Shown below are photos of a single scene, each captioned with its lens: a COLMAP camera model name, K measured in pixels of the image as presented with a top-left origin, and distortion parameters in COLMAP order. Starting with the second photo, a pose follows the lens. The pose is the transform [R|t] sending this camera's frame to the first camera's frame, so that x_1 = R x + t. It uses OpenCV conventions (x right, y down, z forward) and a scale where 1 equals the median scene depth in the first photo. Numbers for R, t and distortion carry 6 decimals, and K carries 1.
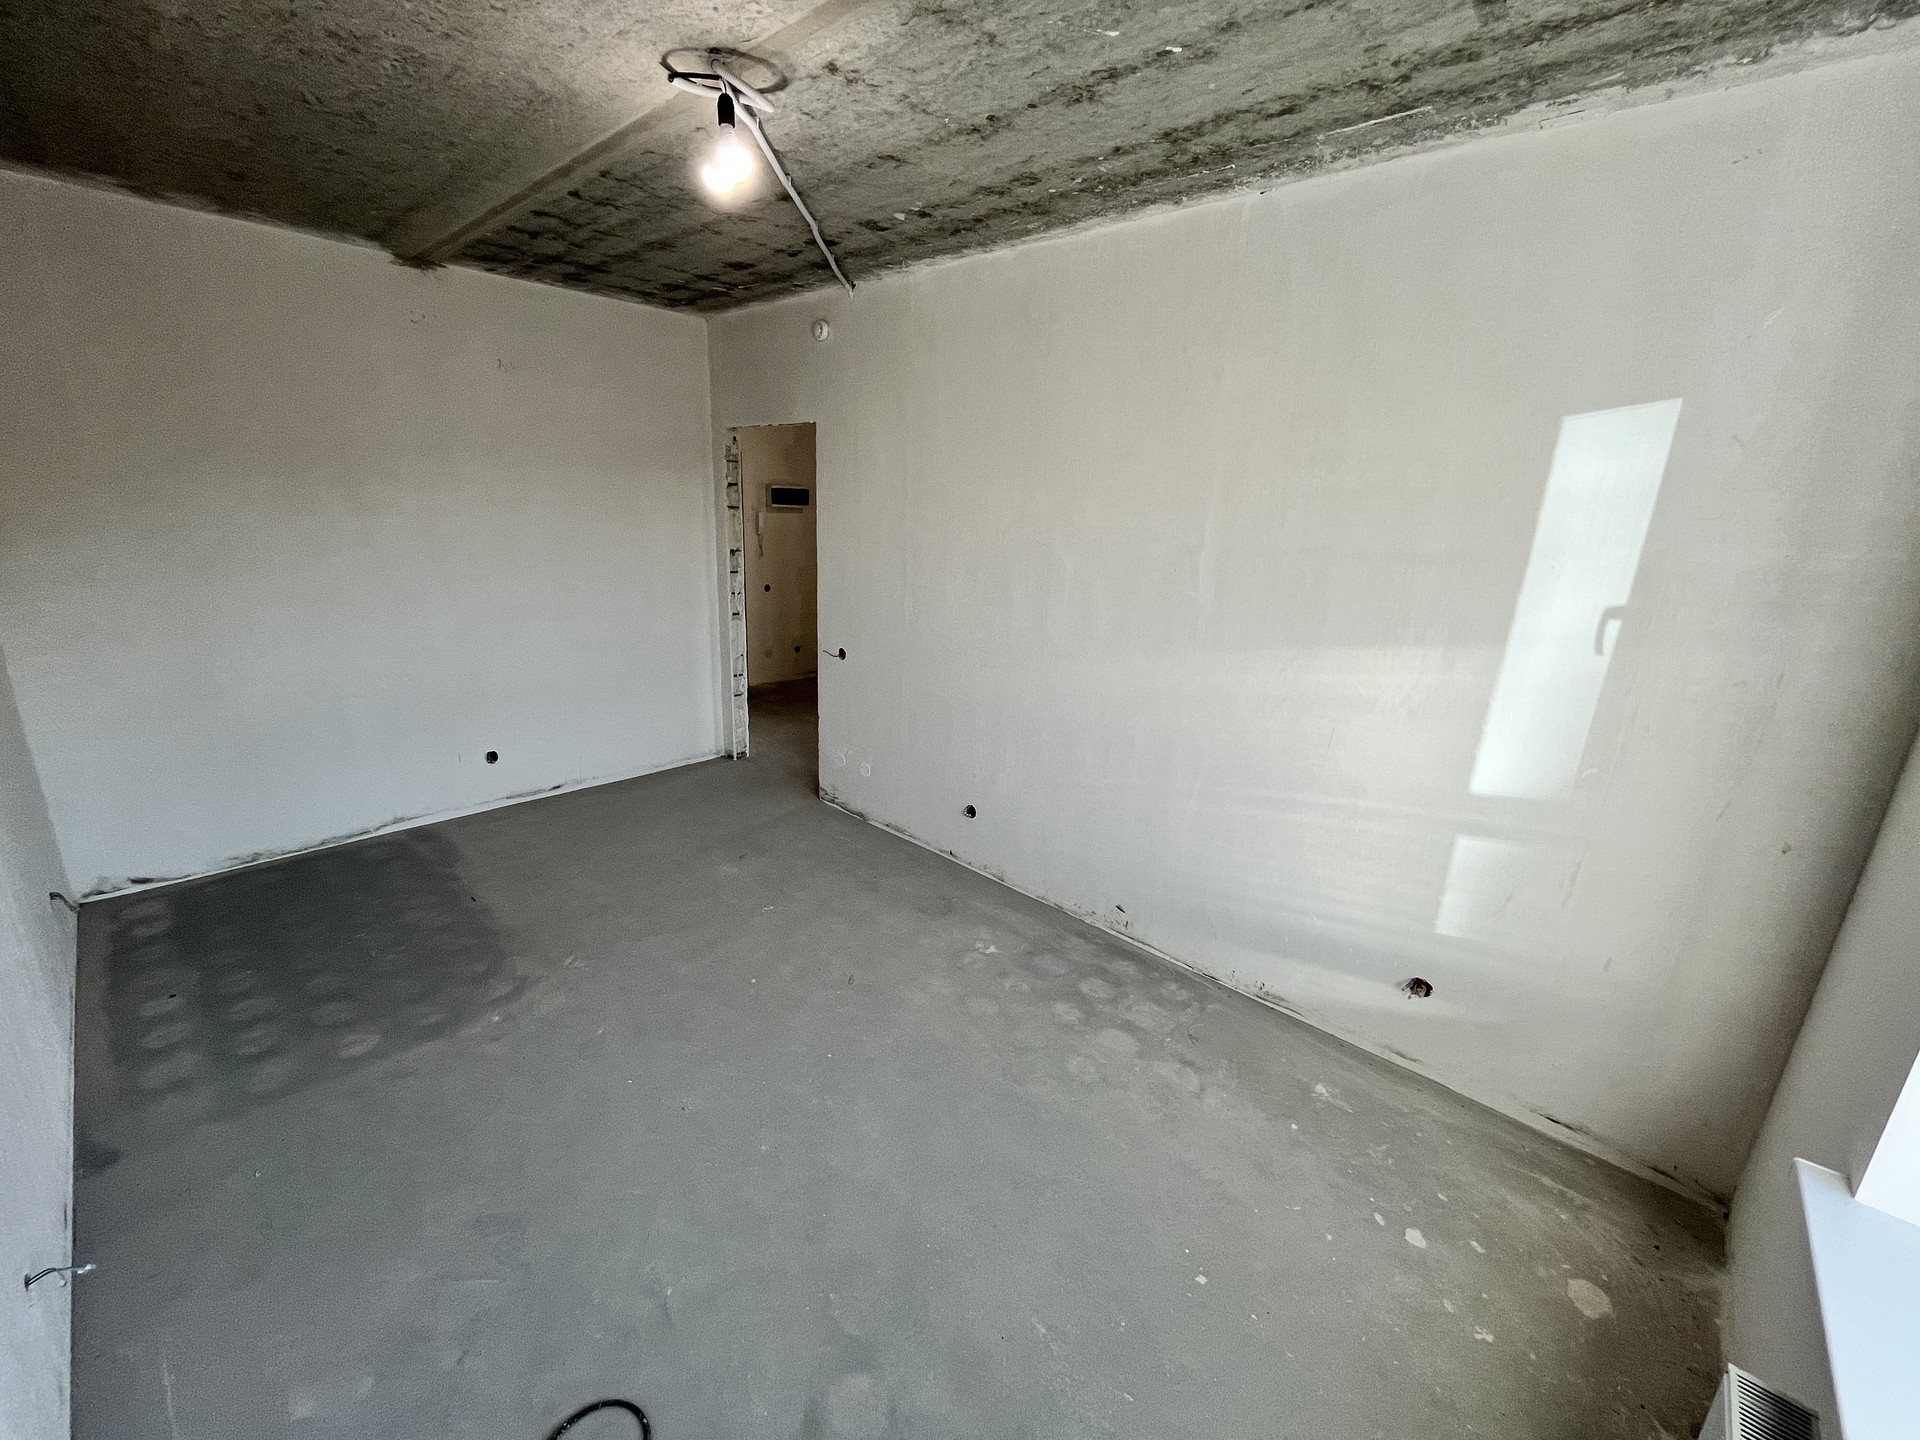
lens RADIAL K [[787.3, 0, 960.7], [0, 787.3, 723.5], [0, 0, 1]] dist [0.000848, 0.000242]
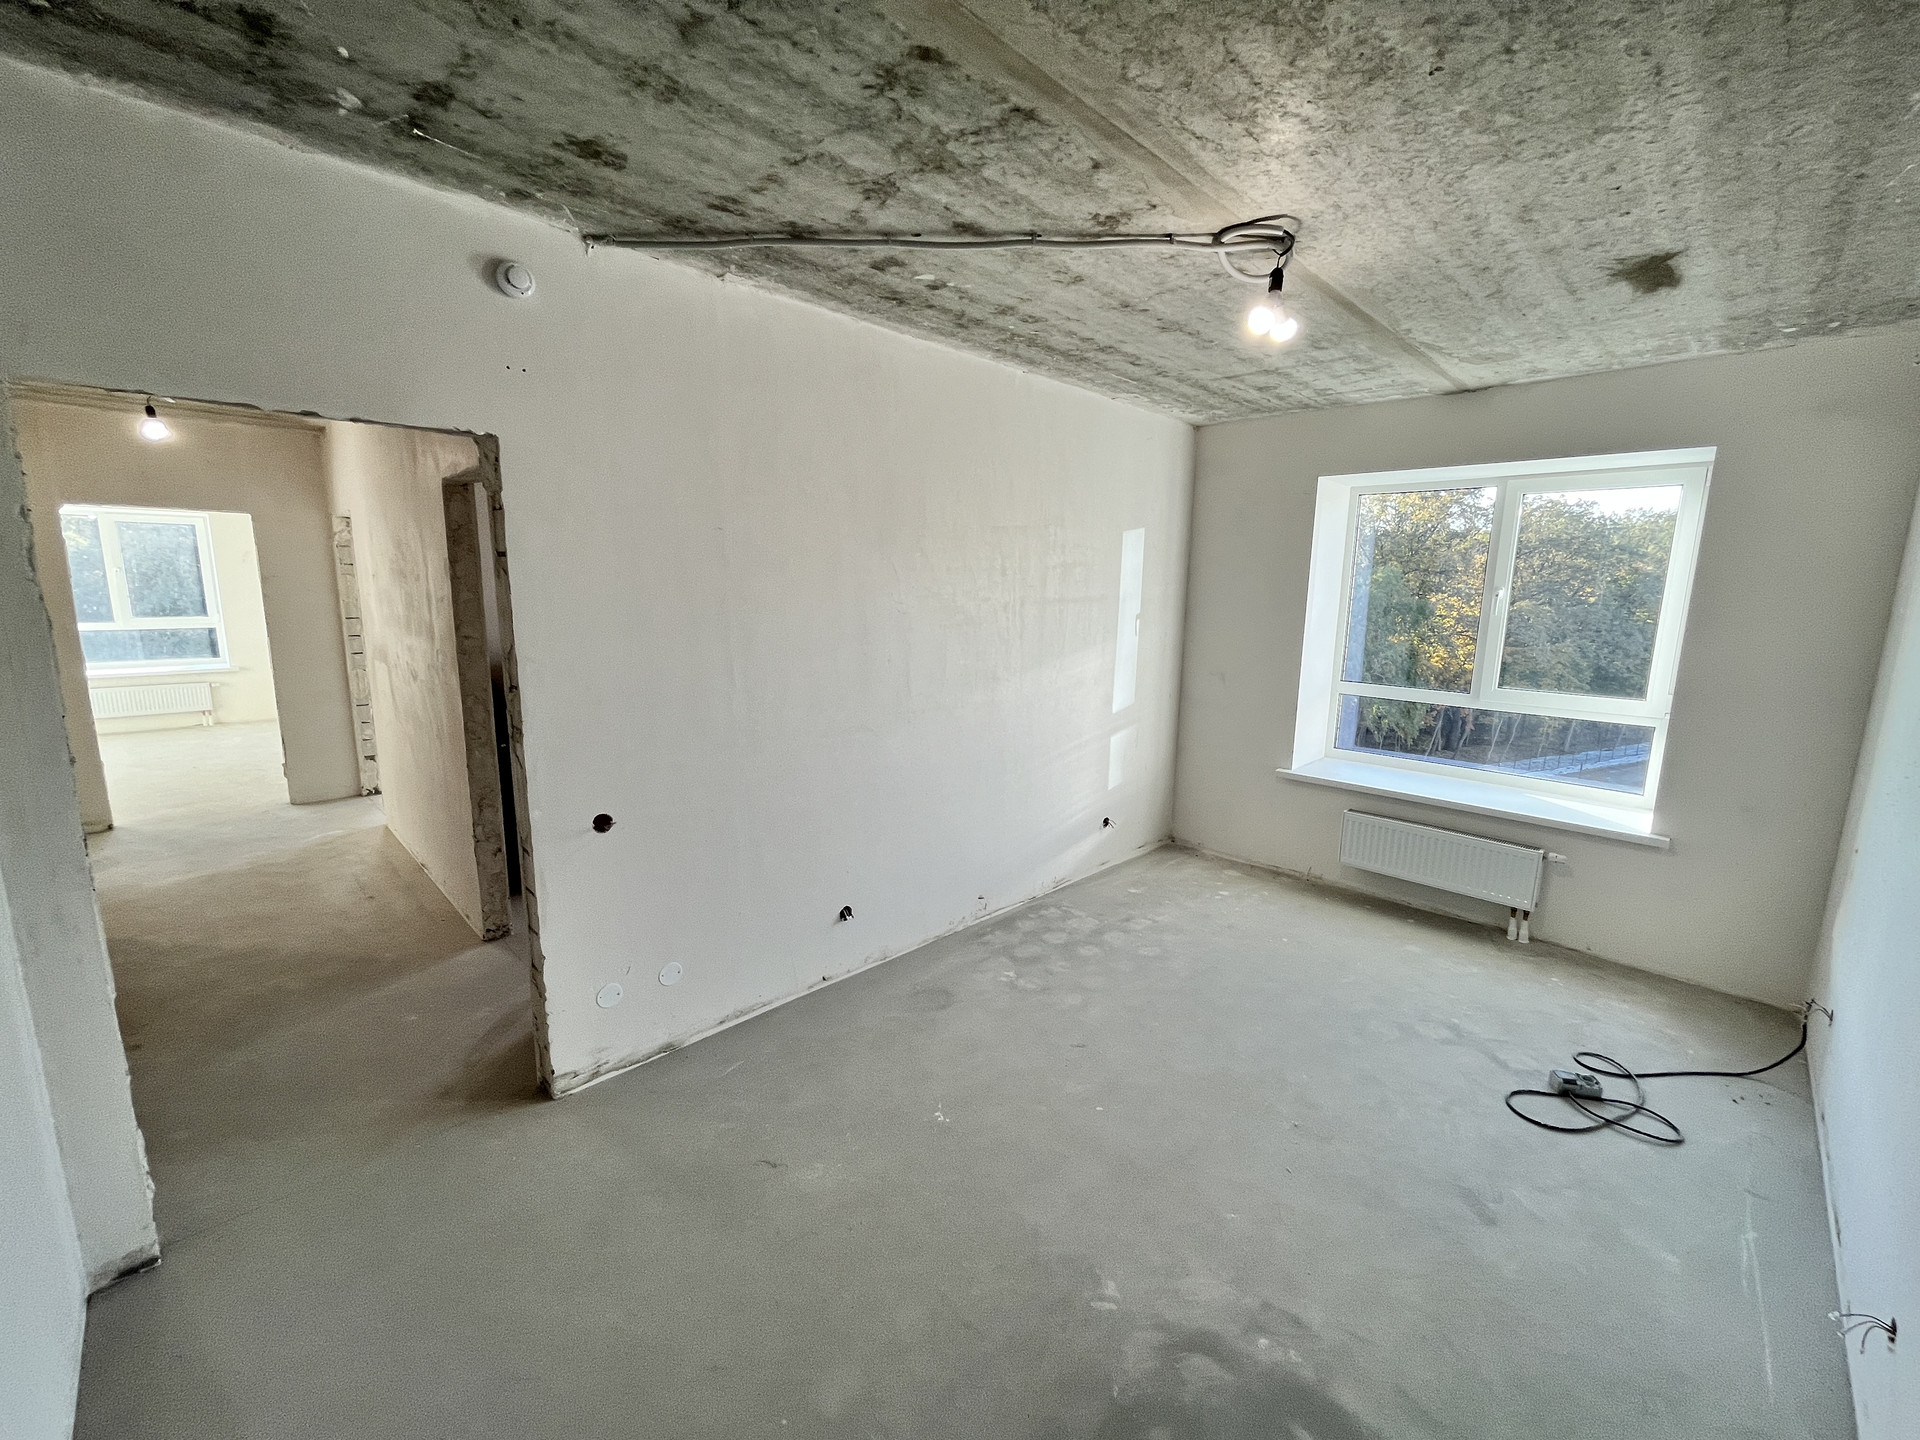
lens RADIAL K [[787.3, 0, 958.2], [0, 787.3, 722.9], [0, 0, 1]] dist [0.000848, 0.000242]
pose [[0.028667, -0.213042, 0.976622, -1.097361], [0.259534, 0.945103, 0.198548, -0.321330], [-0.965308, 0.247775, 0.082385, 1.017551]]
